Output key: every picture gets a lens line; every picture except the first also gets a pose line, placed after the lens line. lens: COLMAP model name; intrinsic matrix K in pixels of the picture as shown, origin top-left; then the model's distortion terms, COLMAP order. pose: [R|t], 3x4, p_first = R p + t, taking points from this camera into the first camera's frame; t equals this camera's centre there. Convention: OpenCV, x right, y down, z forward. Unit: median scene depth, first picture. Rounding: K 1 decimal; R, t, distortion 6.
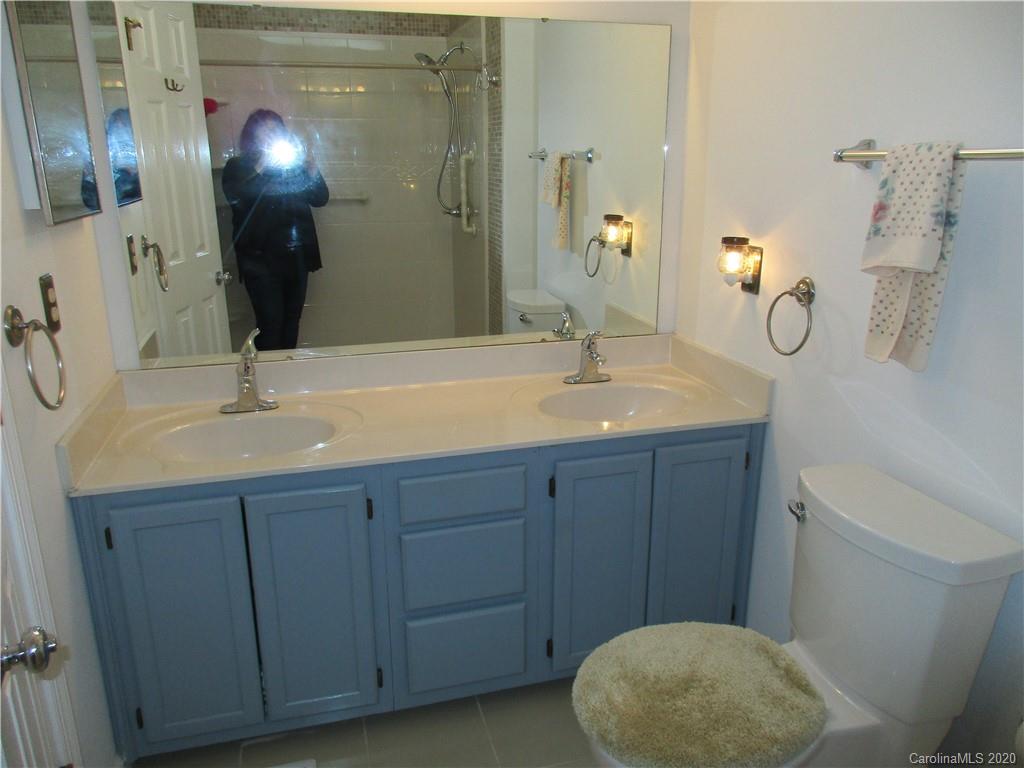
lens RADIAL K [[761.4, 0, 512.7], [0, 761.4, 379.4], [0, 0, 1]] dist [0.000998, 0.002004]
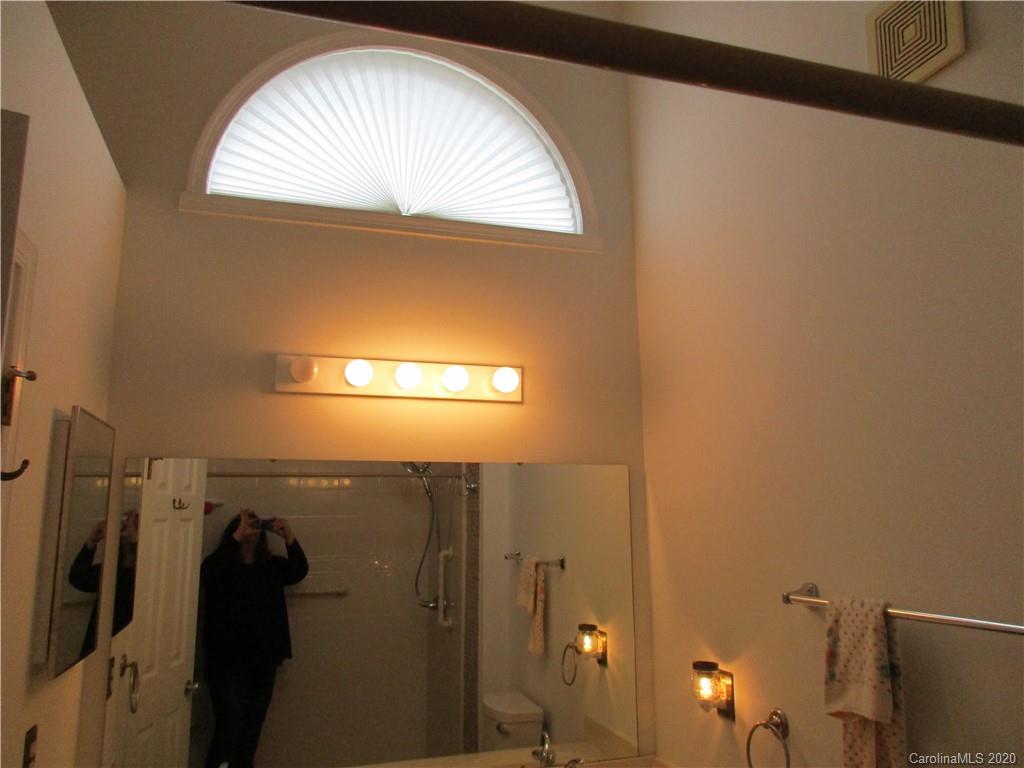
lens RADIAL K [[761.4, 0, 512.7], [0, 761.4, 379.4], [0, 0, 1]] dist [0.000998, 0.002004]
pose [[0.999420, 0.004132, 0.033810, -0.007829], [0.011555, 0.892623, -0.450656, -0.063430], [-0.032042, 0.450785, 0.892057, -0.094948]]
